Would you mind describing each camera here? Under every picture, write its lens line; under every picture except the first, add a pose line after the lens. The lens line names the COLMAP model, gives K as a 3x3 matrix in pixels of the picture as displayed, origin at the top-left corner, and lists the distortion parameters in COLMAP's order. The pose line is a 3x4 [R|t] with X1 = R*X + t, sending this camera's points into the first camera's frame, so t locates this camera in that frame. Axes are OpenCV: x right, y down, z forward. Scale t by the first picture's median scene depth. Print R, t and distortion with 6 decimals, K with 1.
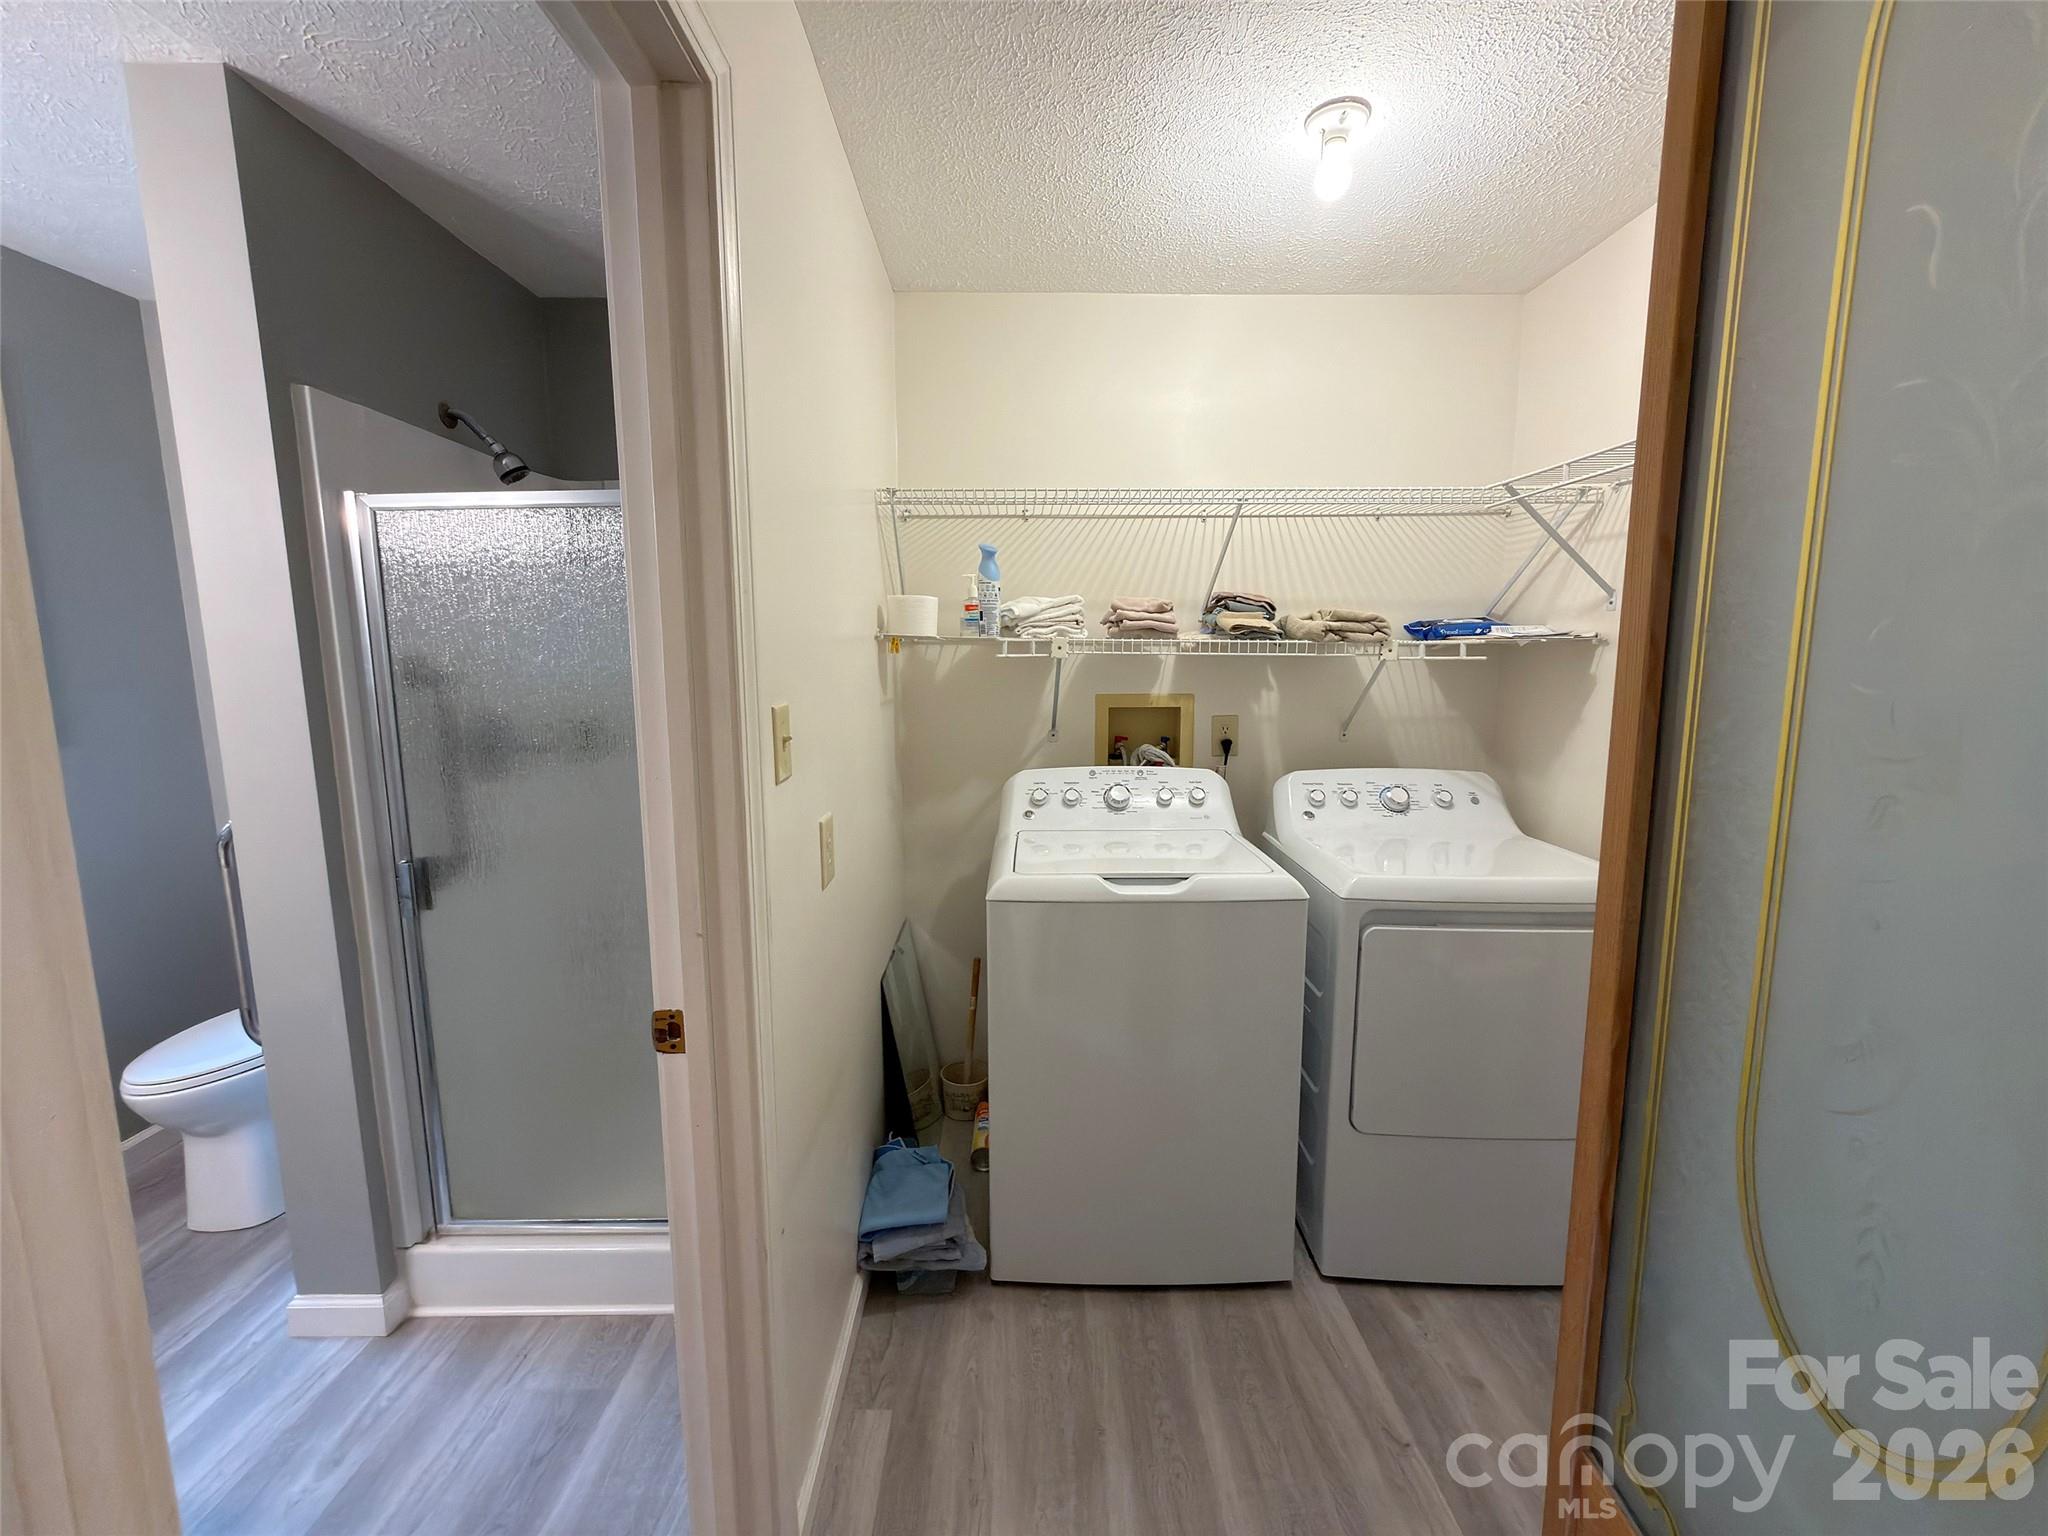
lens RADIAL K [[817.3, 0, 1017.6], [0, 817.3, 761.4], [0, 0, 1]] dist [-0.000139, 0.000257]
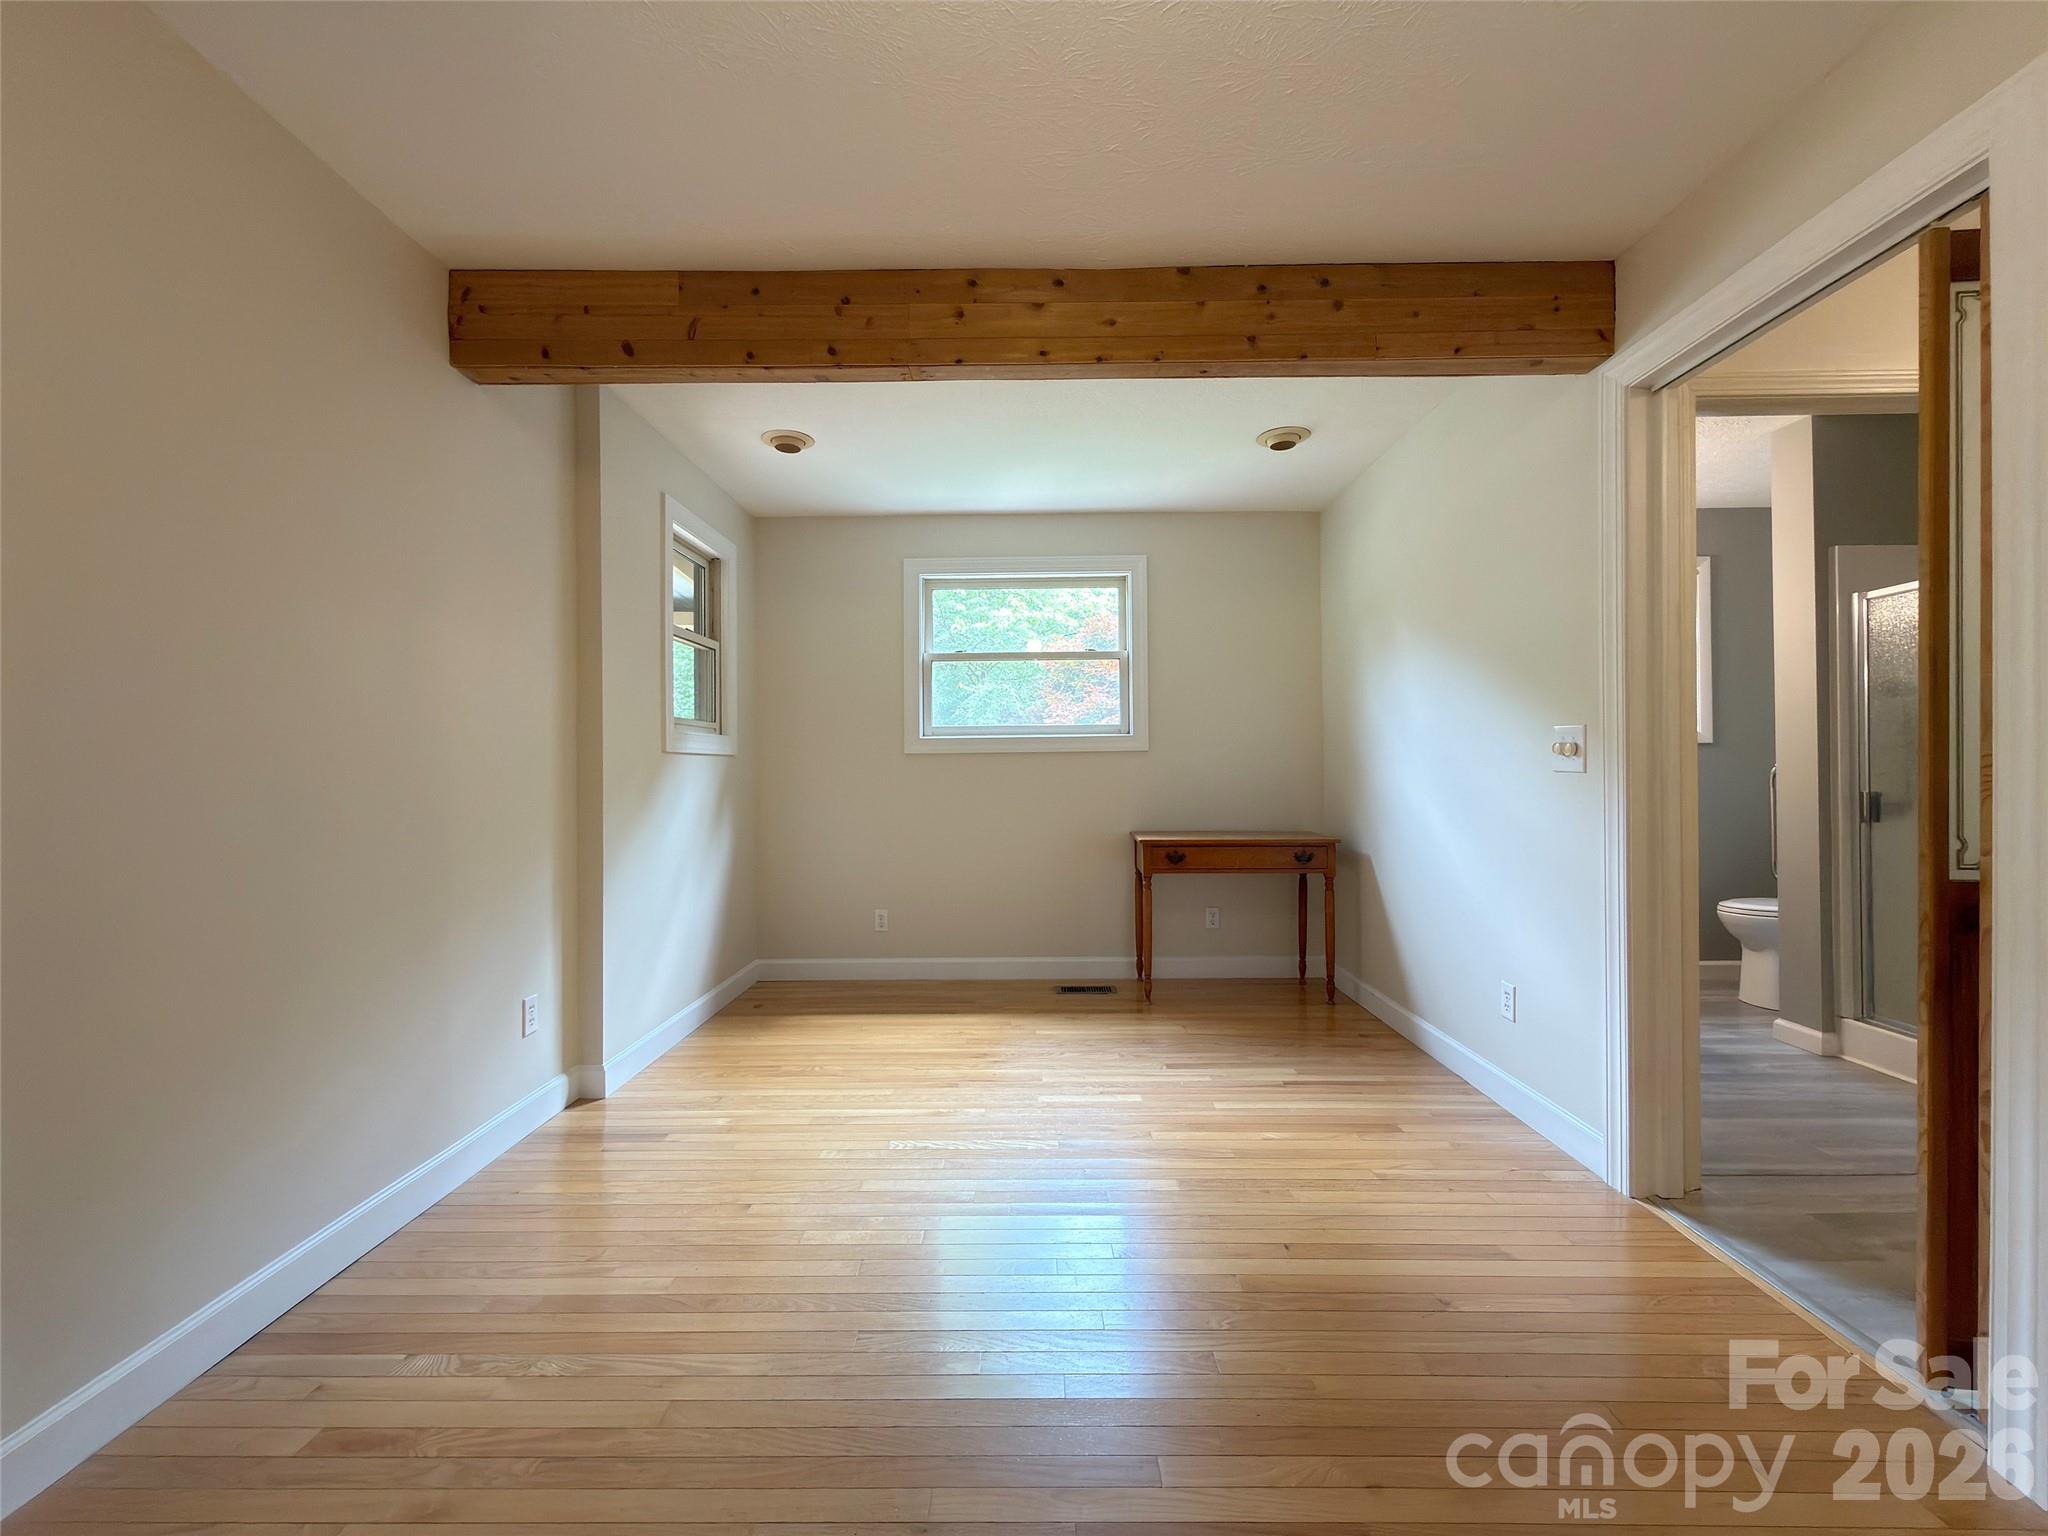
lens RADIAL K [[817.3, 0, 1017.6], [0, 817.3, 761.4], [0, 0, 1]] dist [-0.000139, 0.000257]
pose [[-0.011079, -0.001311, -0.999938, 1.012864], [-0.125454, 0.992099, 0.000090, 0.276807], [0.992038, 0.125447, -0.011156, -0.789086]]
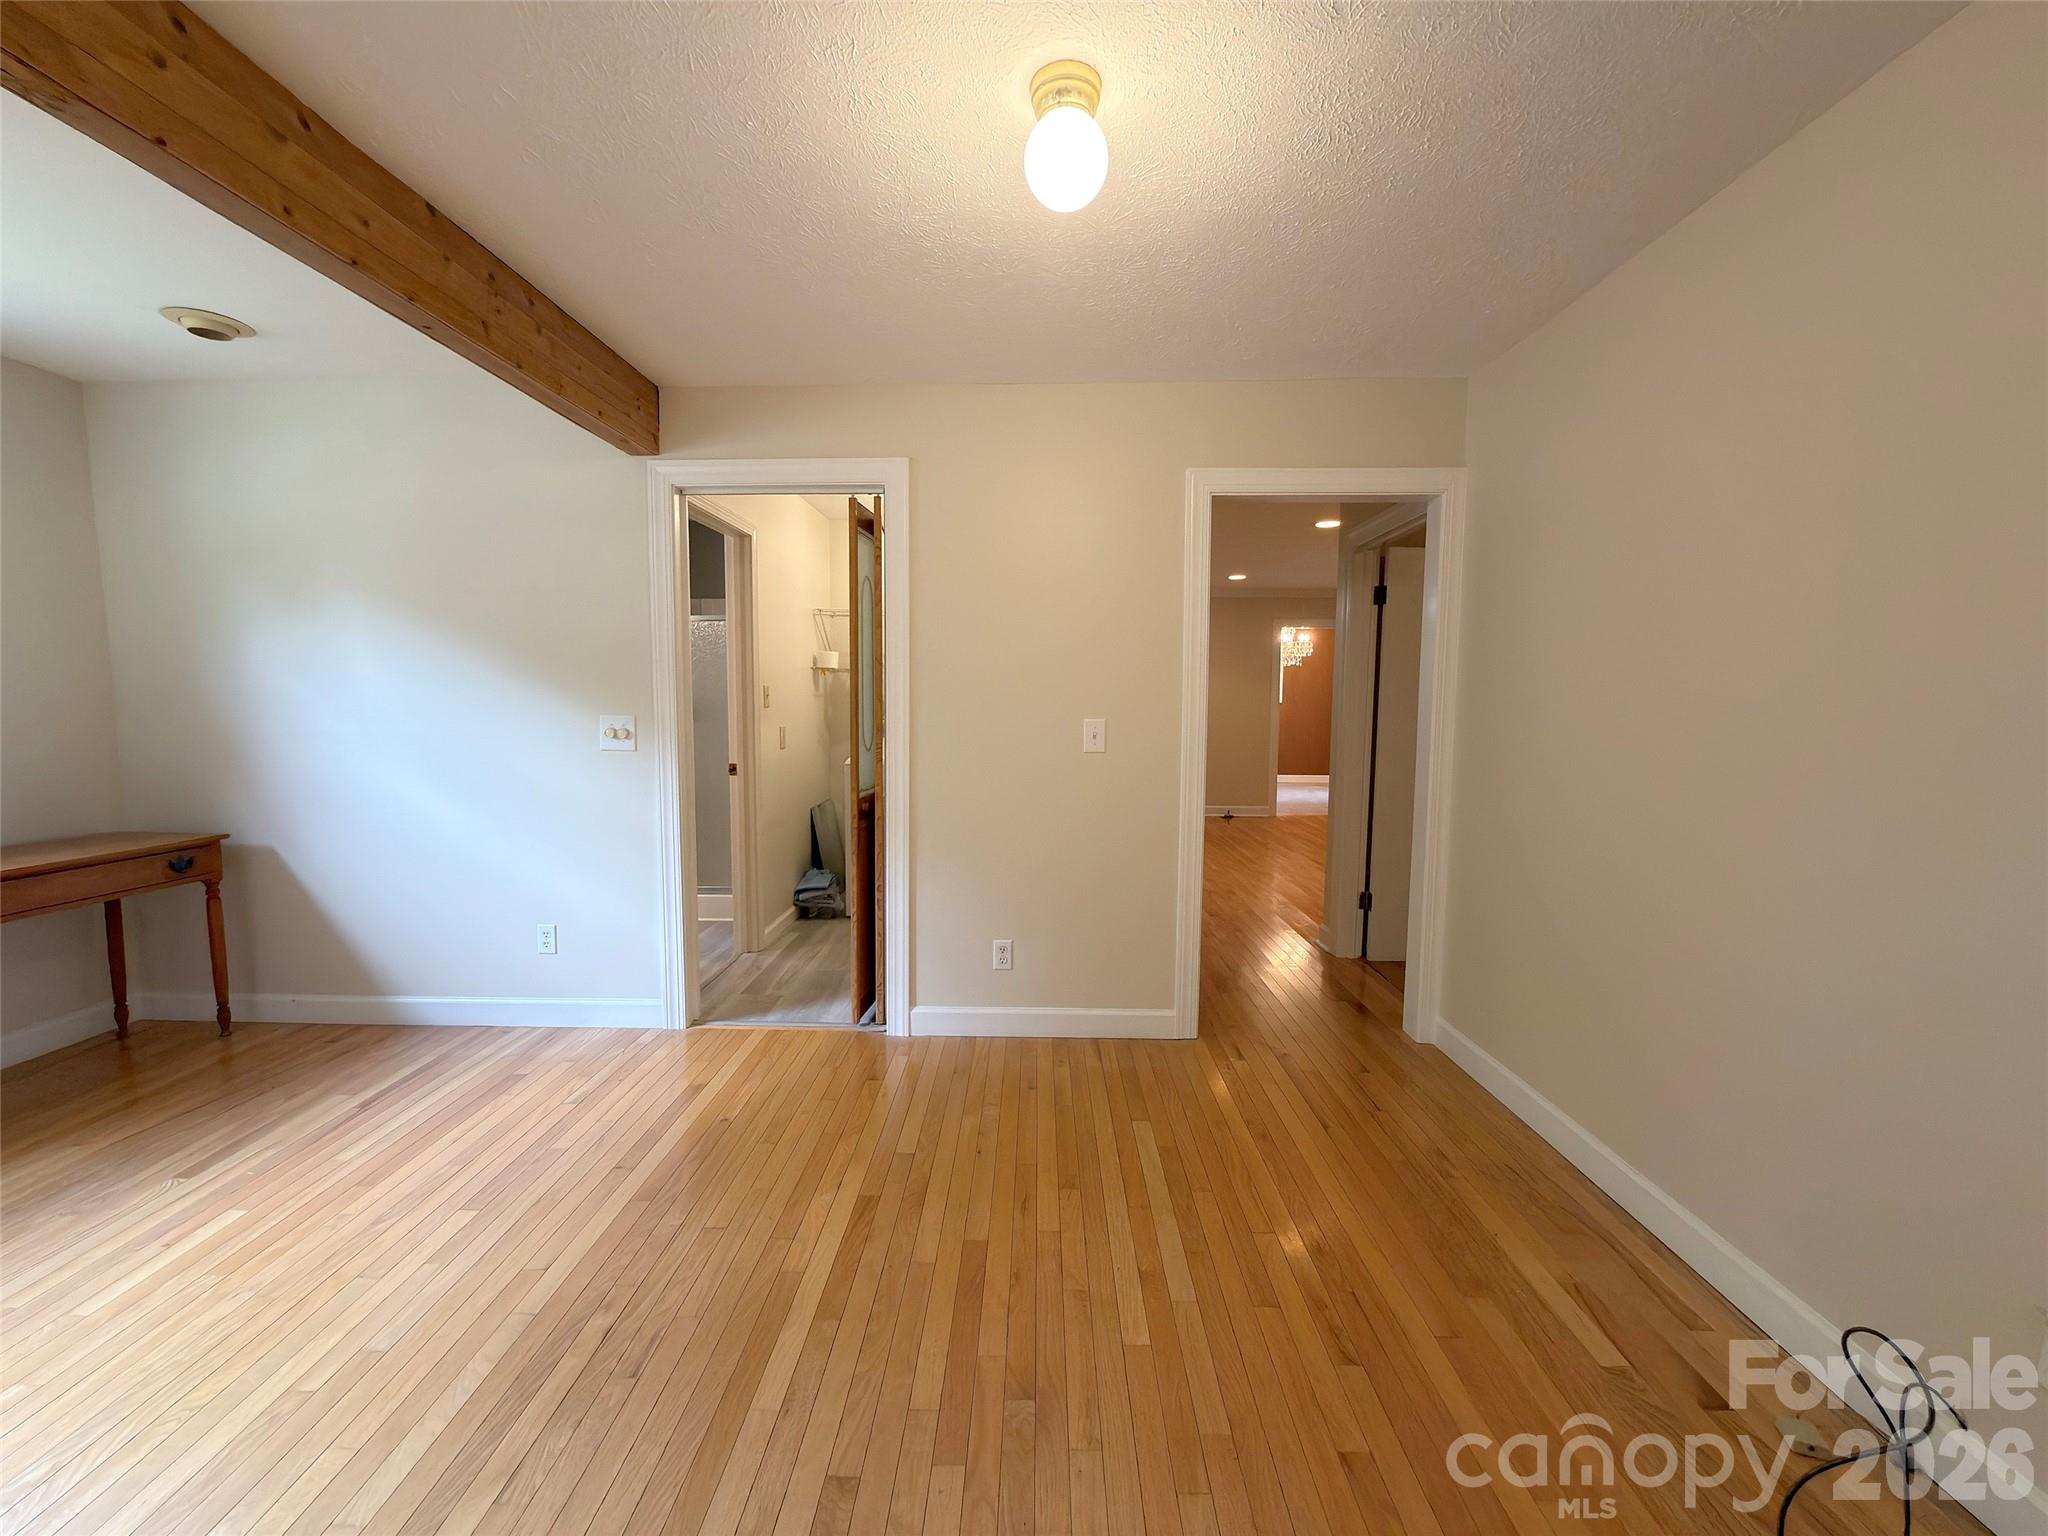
lens RADIAL K [[817.3, 0, 1017.6], [0, 817.3, 761.4], [0, 0, 1]] dist [-0.000139, 0.000257]
pose [[0.999472, 0.013720, -0.029458, 0.601987], [-0.015197, 0.998608, -0.050502, 0.281458], [0.028724, 0.050923, 0.998289, -1.647180]]
